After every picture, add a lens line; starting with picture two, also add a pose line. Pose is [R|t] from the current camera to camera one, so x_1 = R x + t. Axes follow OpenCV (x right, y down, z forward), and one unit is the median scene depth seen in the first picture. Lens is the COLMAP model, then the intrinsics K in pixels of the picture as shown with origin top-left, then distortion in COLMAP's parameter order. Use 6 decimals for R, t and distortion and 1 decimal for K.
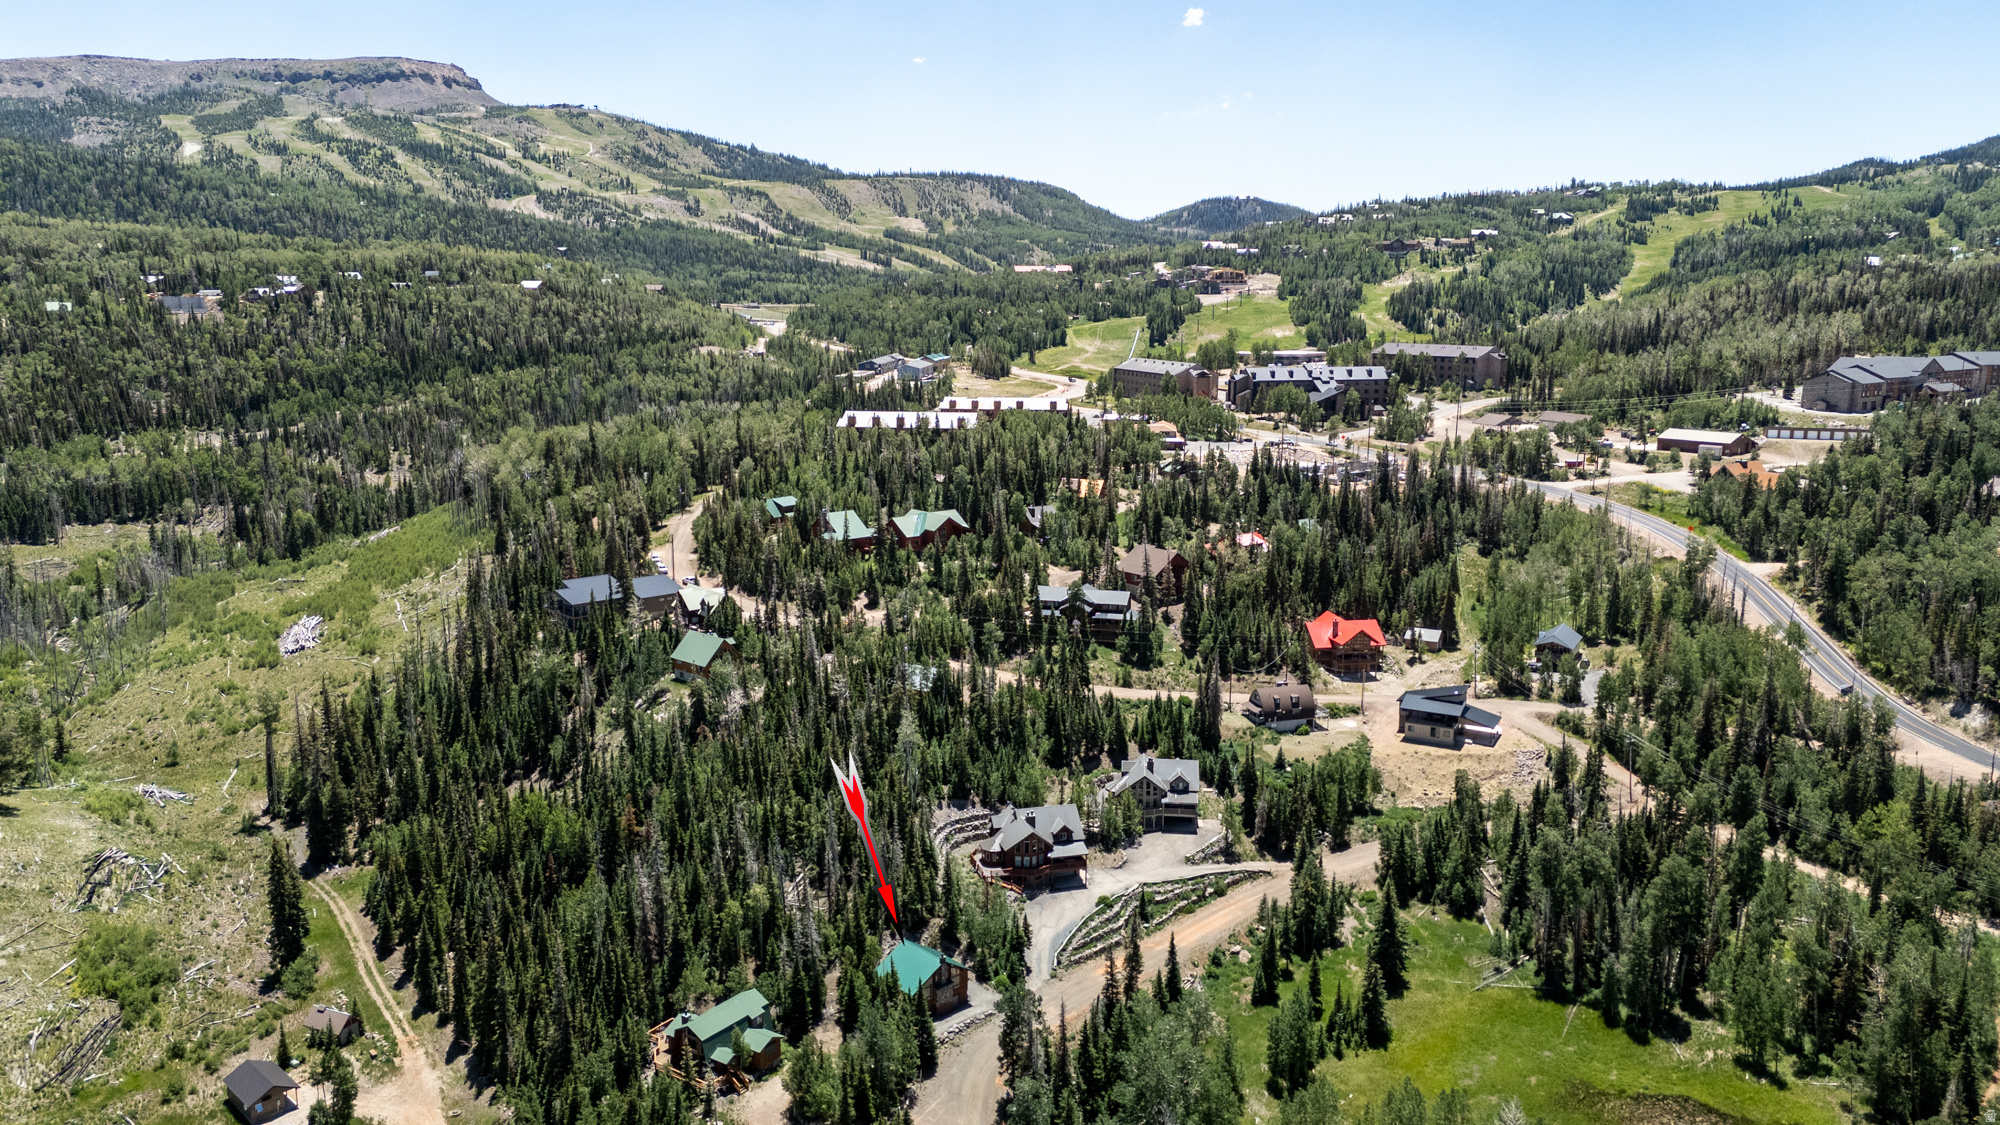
lens RADIAL K [[1514.6, 0, 1000.8], [0, 1514.6, 535.4], [0, 0, 1]] dist [-0.001349, -0.009069]
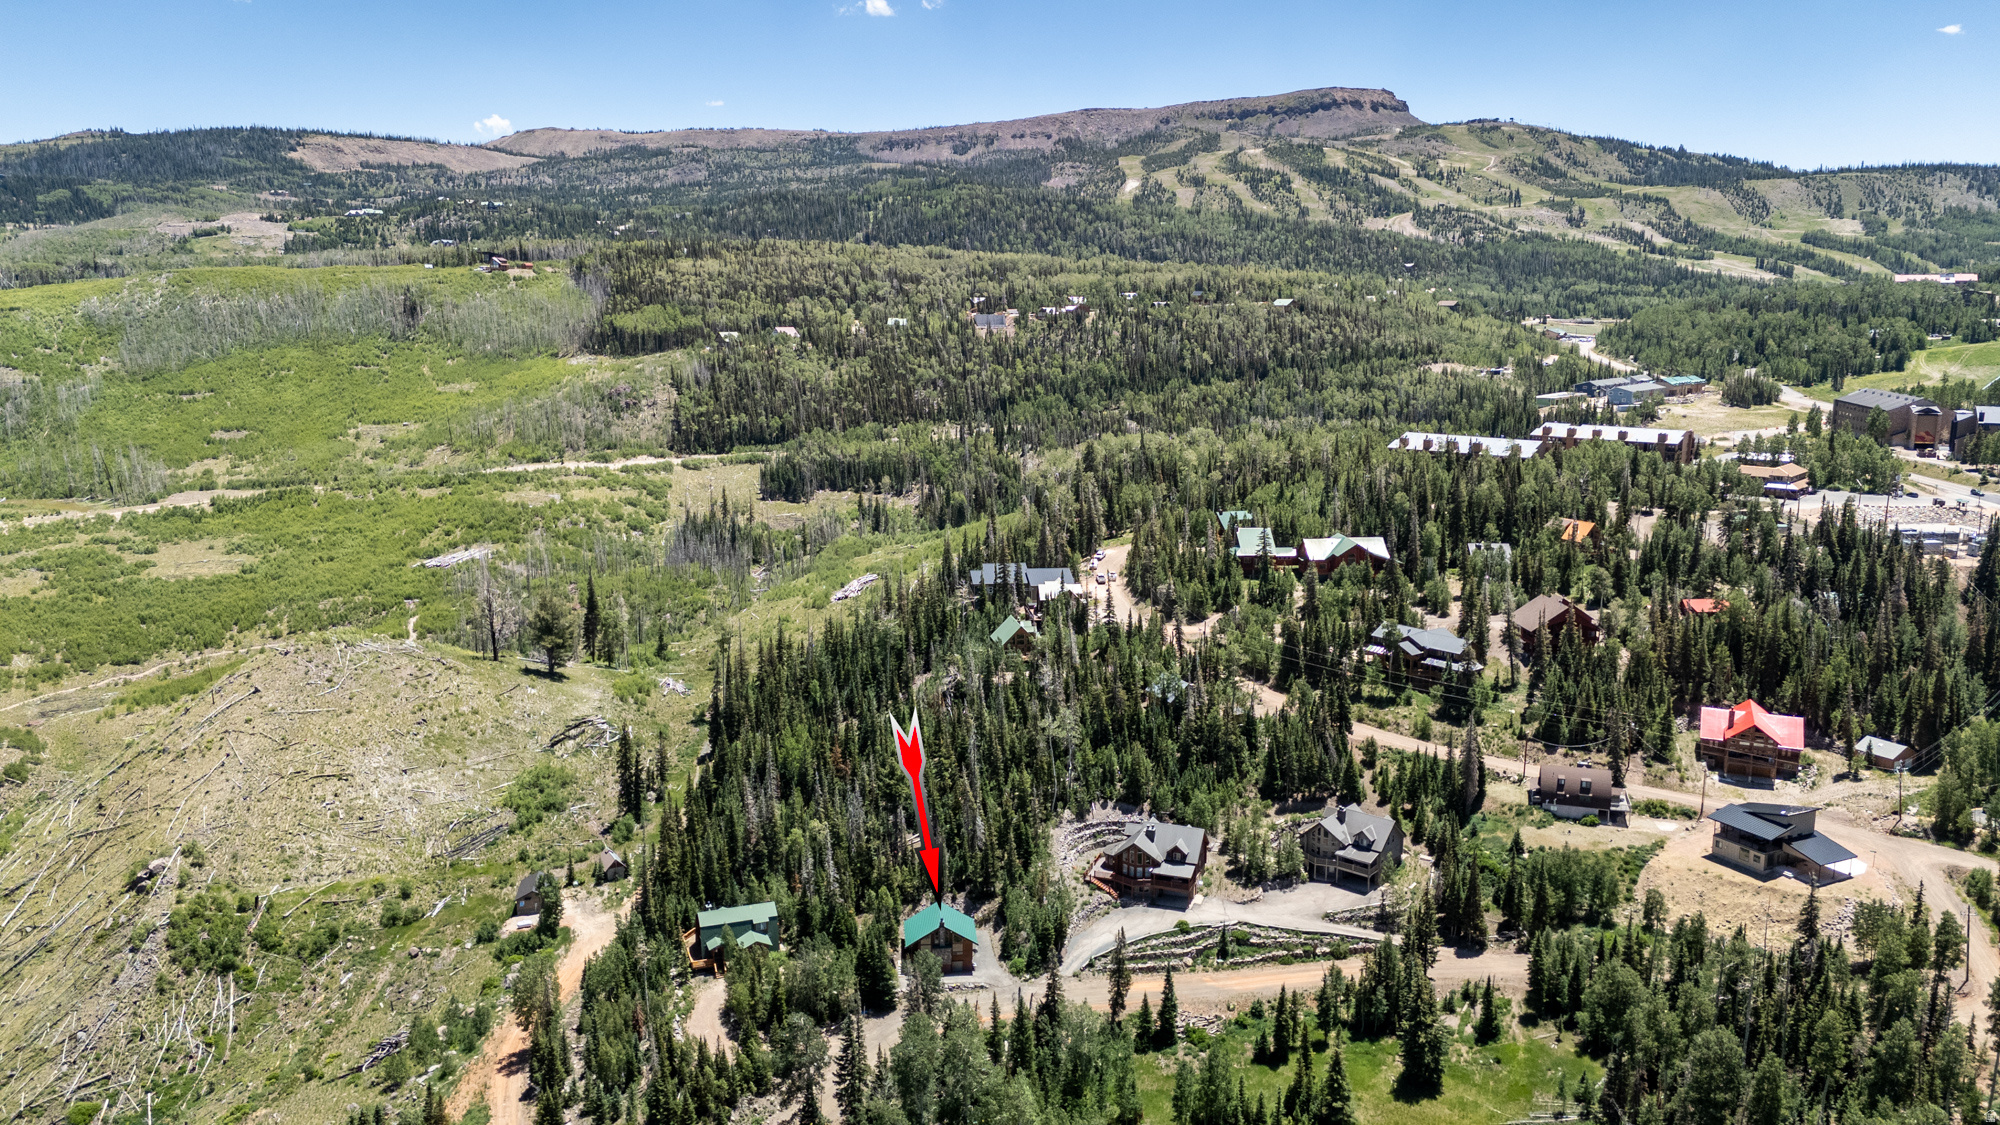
lens RADIAL K [[1466.7, 0, 1000.0], [0, 1466.7, 562.5], [0, 0, 1]] dist [0.054386, -0.064050]
pose [[0.794297, 0.103789, -0.598599, 0.097444], [-0.094419, 0.994416, 0.047132, -0.006637], [0.600148, 0.019082, 0.799661, 0.023456]]
